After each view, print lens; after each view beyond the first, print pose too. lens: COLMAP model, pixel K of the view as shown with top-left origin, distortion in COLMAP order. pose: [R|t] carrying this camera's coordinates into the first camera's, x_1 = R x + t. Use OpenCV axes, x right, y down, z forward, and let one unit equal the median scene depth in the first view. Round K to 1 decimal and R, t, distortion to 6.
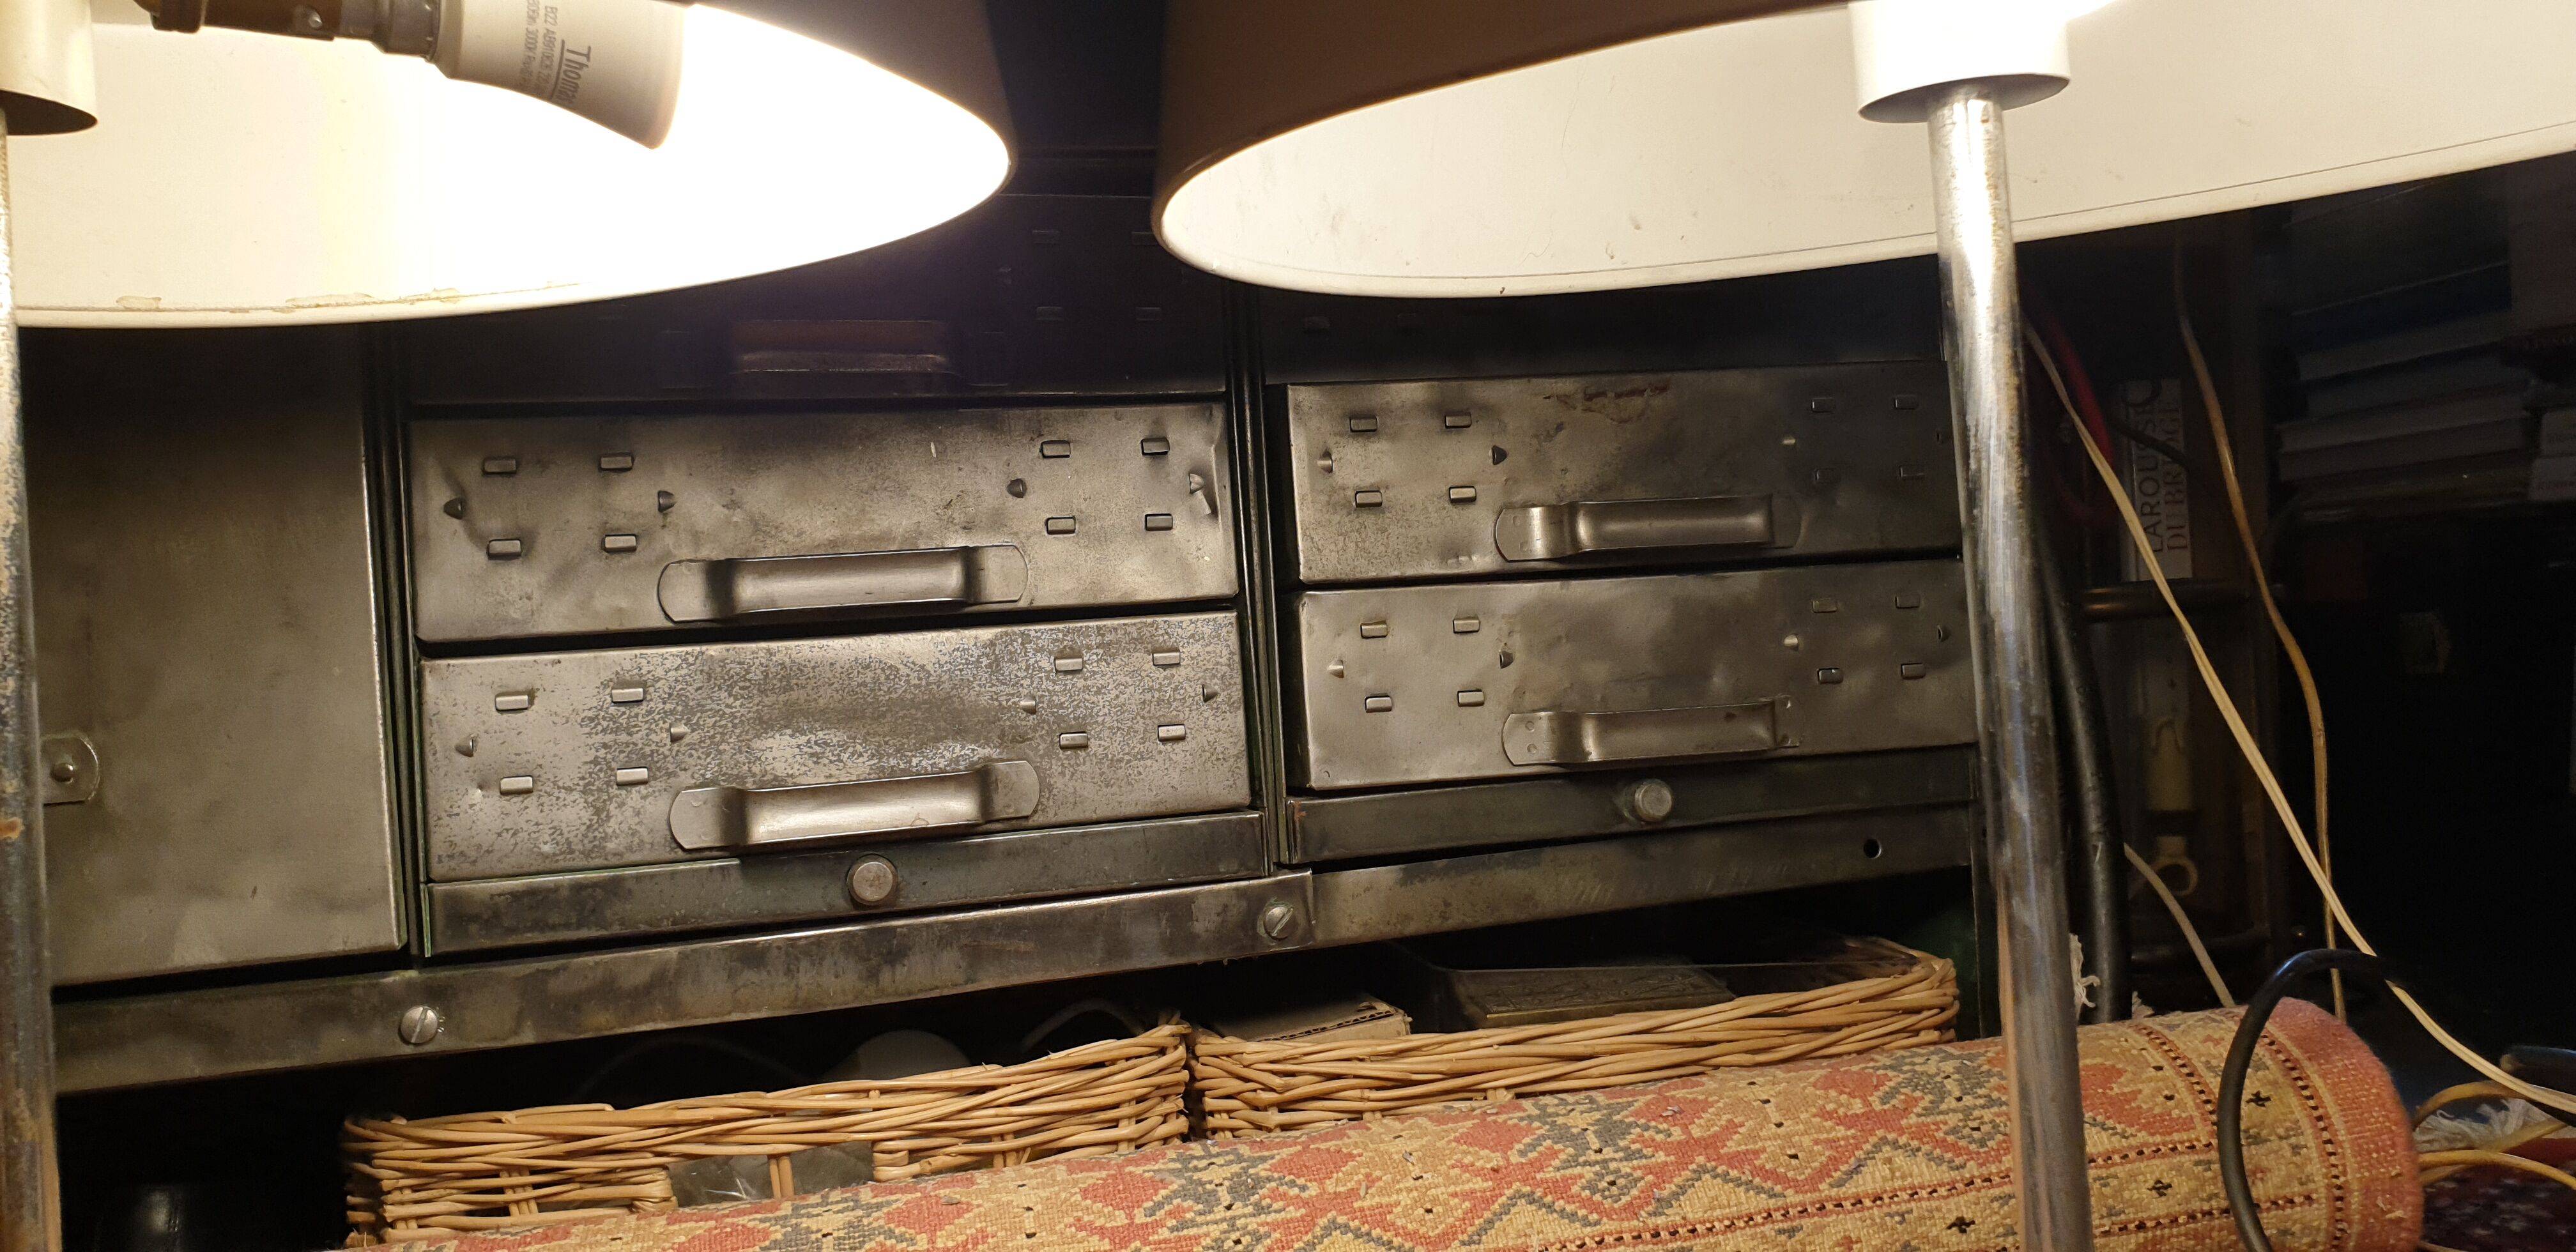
lens RADIAL K [[2076.9, 0, 1290.8], [0, 2076.9, 554.1], [0, 0, 1]] dist [0.057638, -0.058834]
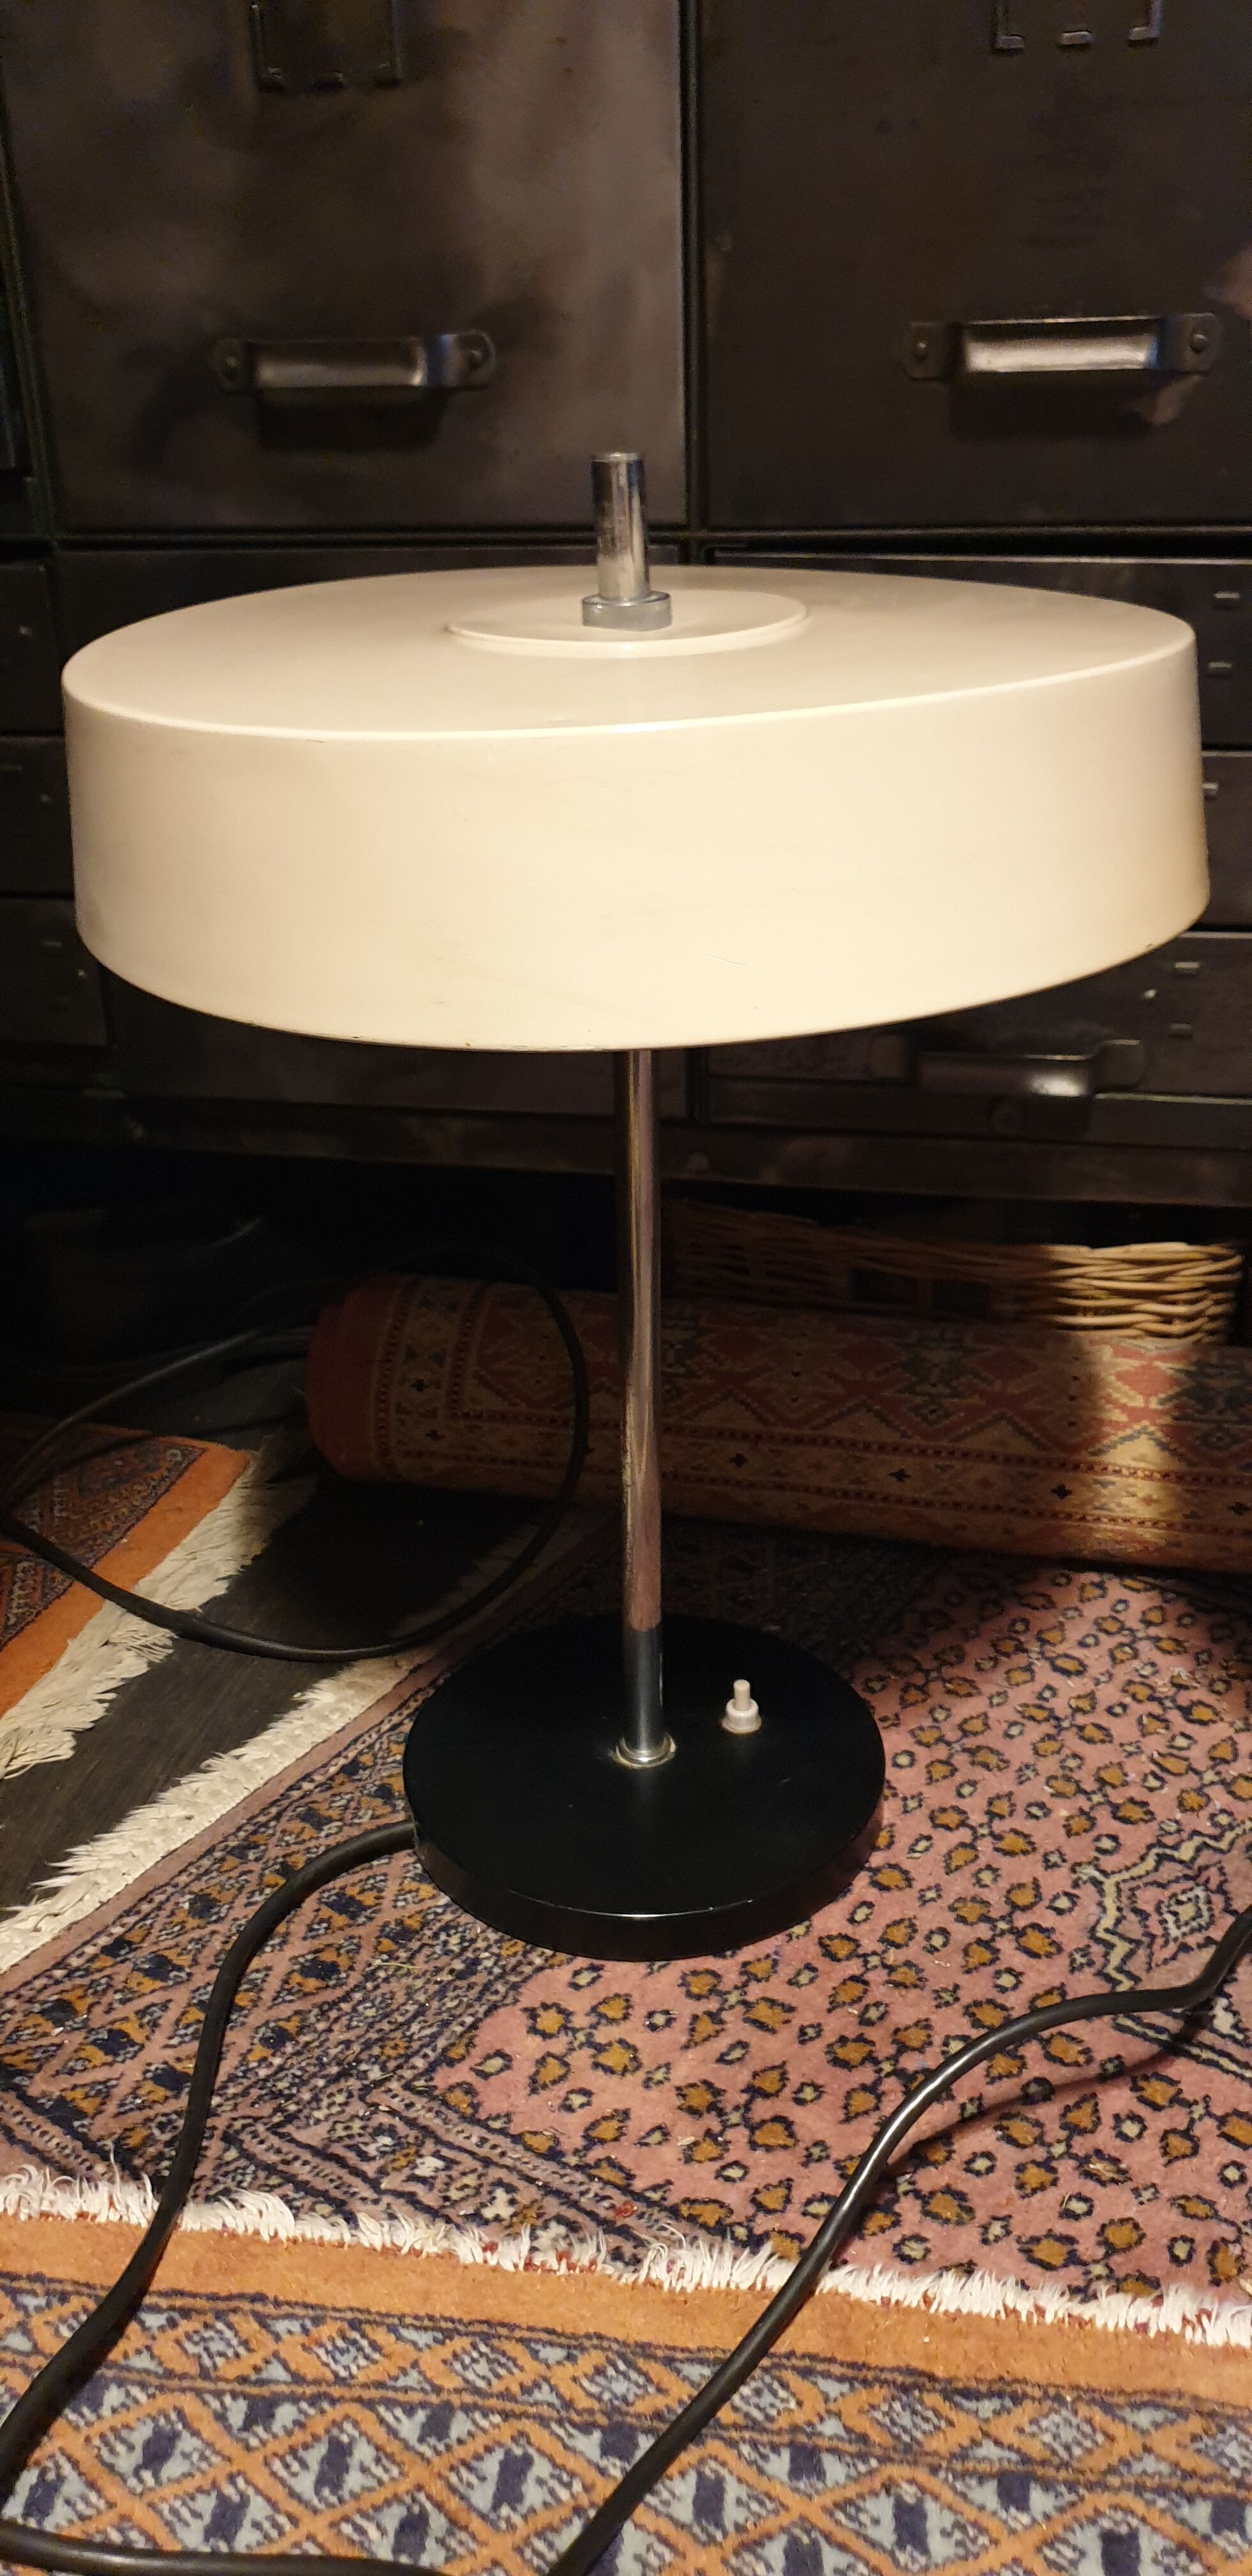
lens RADIAL K [[2076.9, 0, 648.7], [0, 2076.9, 1271.1], [0, 0, 1]] dist [0.057638, -0.058834]
pose [[0.892687, 0.226820, -0.389438, 0.140163], [-0.046731, 0.906047, 0.420590, -0.311939], [0.448247, -0.357256, 0.819416, -0.238975]]
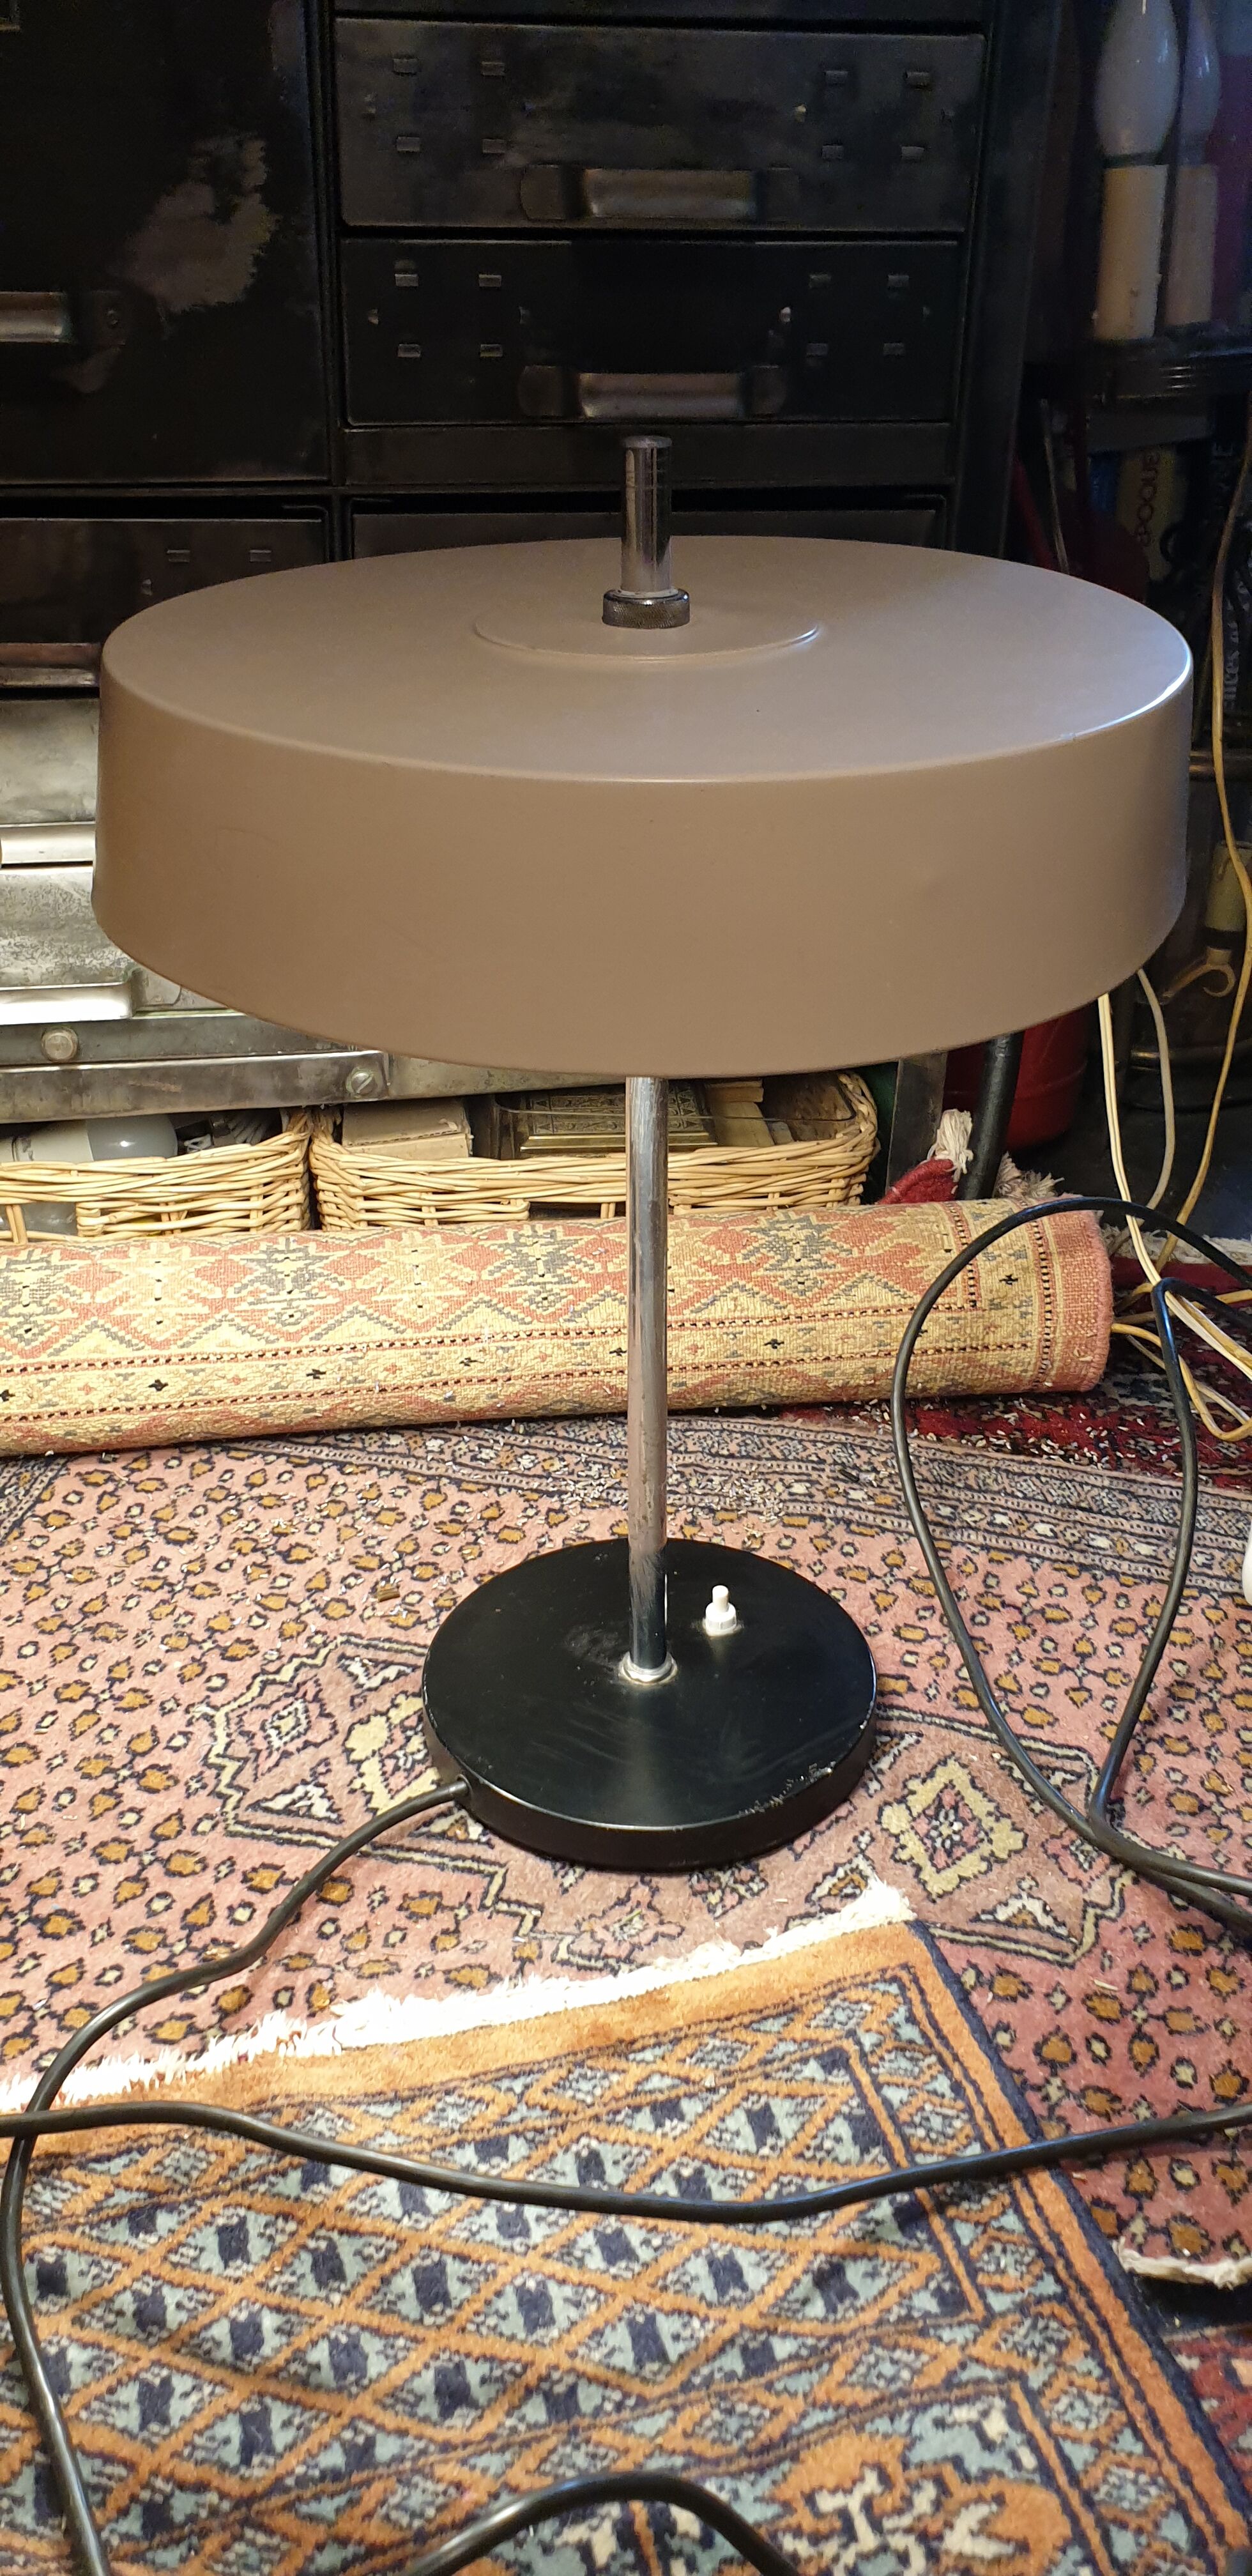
lens RADIAL K [[2076.9, 0, 633.9], [0, 2076.9, 1258.1], [0, 0, 1]] dist [0.057638, -0.058834]
pose [[0.993658, 0.106236, -0.036853, 0.263549], [-0.080106, 0.898778, 0.431024, -0.366620], [0.078913, -0.425338, 0.901588, -0.326477]]
